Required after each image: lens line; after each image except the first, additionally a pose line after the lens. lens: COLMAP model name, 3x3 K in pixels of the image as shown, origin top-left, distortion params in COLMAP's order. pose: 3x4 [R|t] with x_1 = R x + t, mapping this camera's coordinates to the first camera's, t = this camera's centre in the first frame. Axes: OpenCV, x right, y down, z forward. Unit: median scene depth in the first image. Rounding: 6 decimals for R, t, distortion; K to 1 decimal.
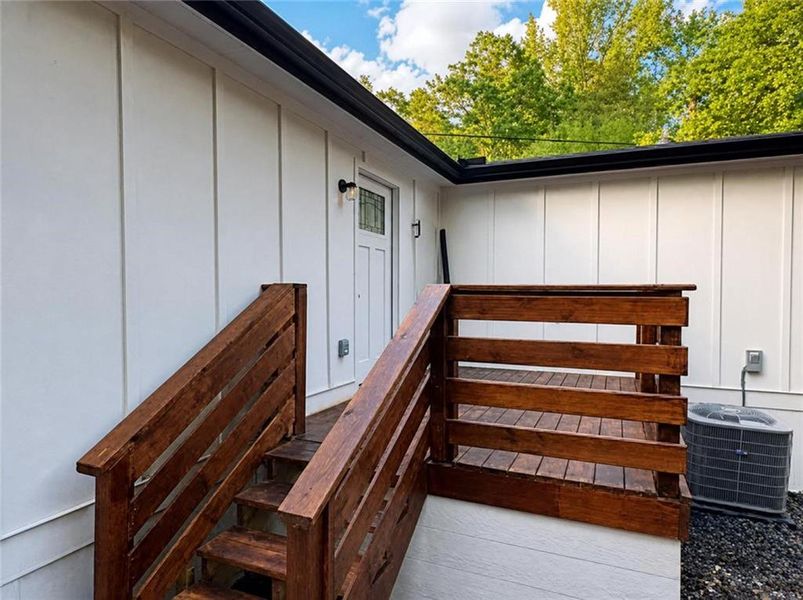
lens RADIAL K [[432.6, 0, 401.5], [0, 432.6, 300.0], [0, 0, 1]] dist [-0.001626, 0.000168]
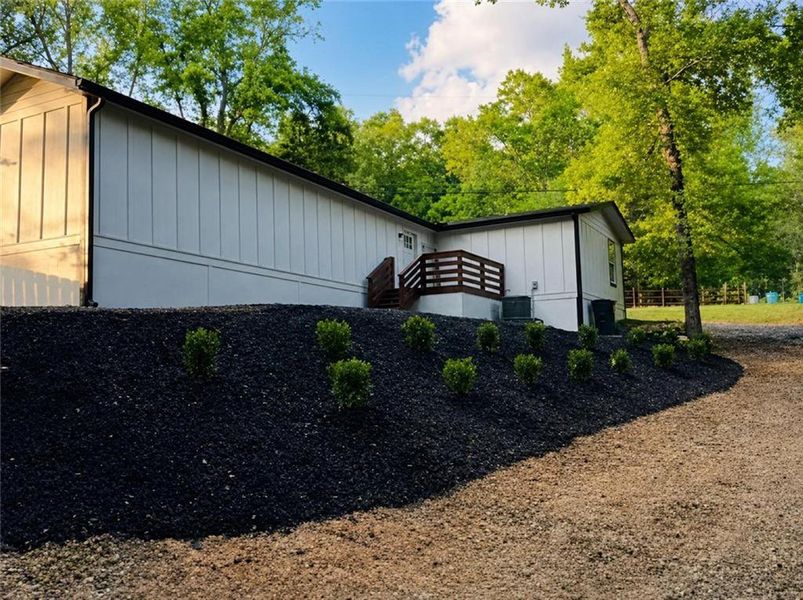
lens RADIAL K [[717.0, 0, 401.5], [0, 717.0, 300.0], [0, 0, 1]] dist [0.000152, 0.000002]
pose [[0.996565, -0.036770, -0.074207, 0.427814], [0.025699, 0.989102, -0.144972, 1.622658], [0.078728, 0.142567, 0.986649, -6.876968]]
